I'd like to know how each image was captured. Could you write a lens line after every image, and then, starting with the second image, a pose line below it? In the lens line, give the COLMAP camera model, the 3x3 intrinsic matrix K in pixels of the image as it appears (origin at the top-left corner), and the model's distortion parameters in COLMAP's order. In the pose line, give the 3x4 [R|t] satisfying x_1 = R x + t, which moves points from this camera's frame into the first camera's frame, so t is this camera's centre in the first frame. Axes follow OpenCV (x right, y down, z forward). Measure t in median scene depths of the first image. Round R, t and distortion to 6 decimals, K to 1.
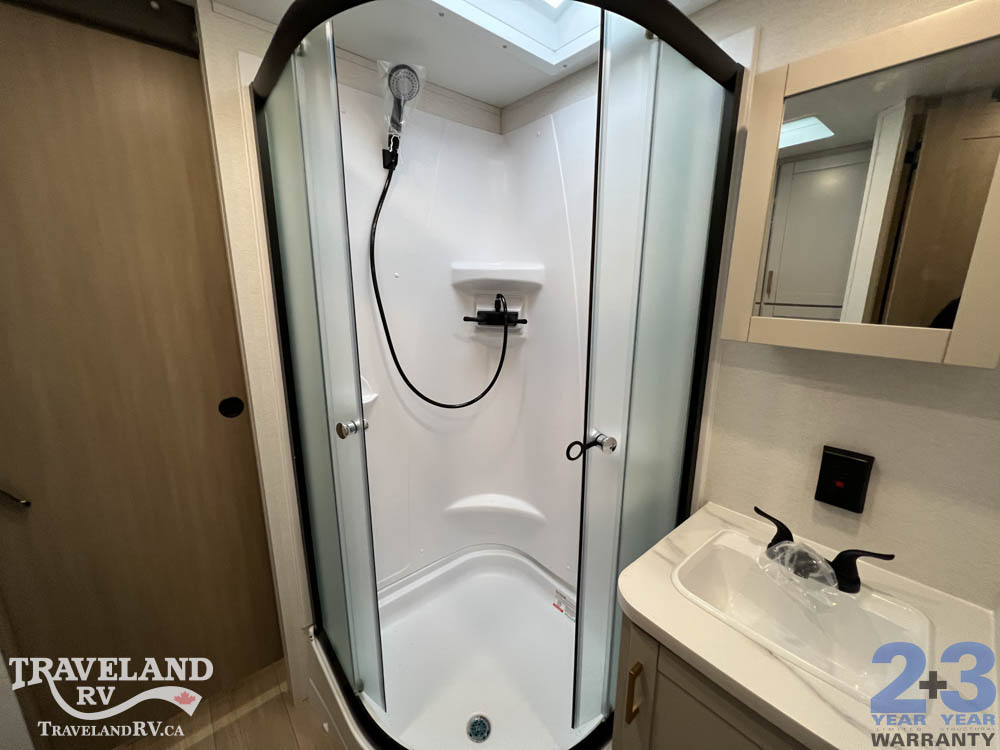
lens RADIAL K [[398.0, 0, 498.3], [0, 398.0, 373.6], [0, 0, 1]] dist [0.000379, -0.000135]
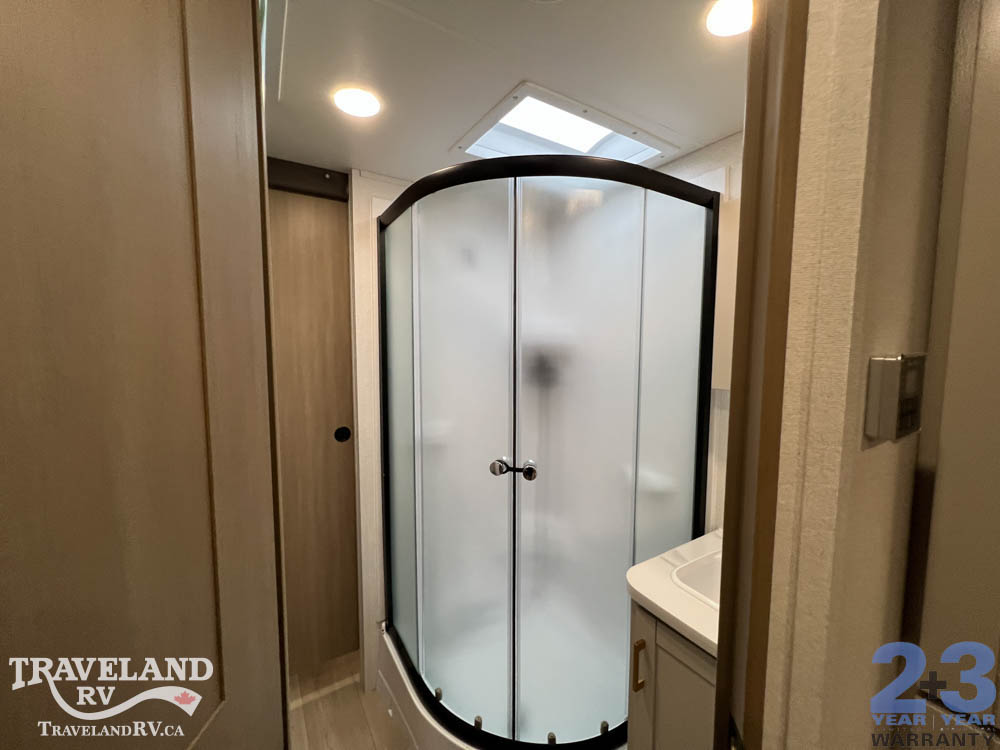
lens RADIAL K [[398.0, 0, 498.3], [0, 398.0, 373.6], [0, 0, 1]] dist [0.000379, -0.000135]
pose [[0.989408, 0.010962, -0.144750, 0.050115], [-0.032072, 0.989010, -0.144328, 0.060217], [0.141577, 0.147442, 0.978885, -0.293687]]
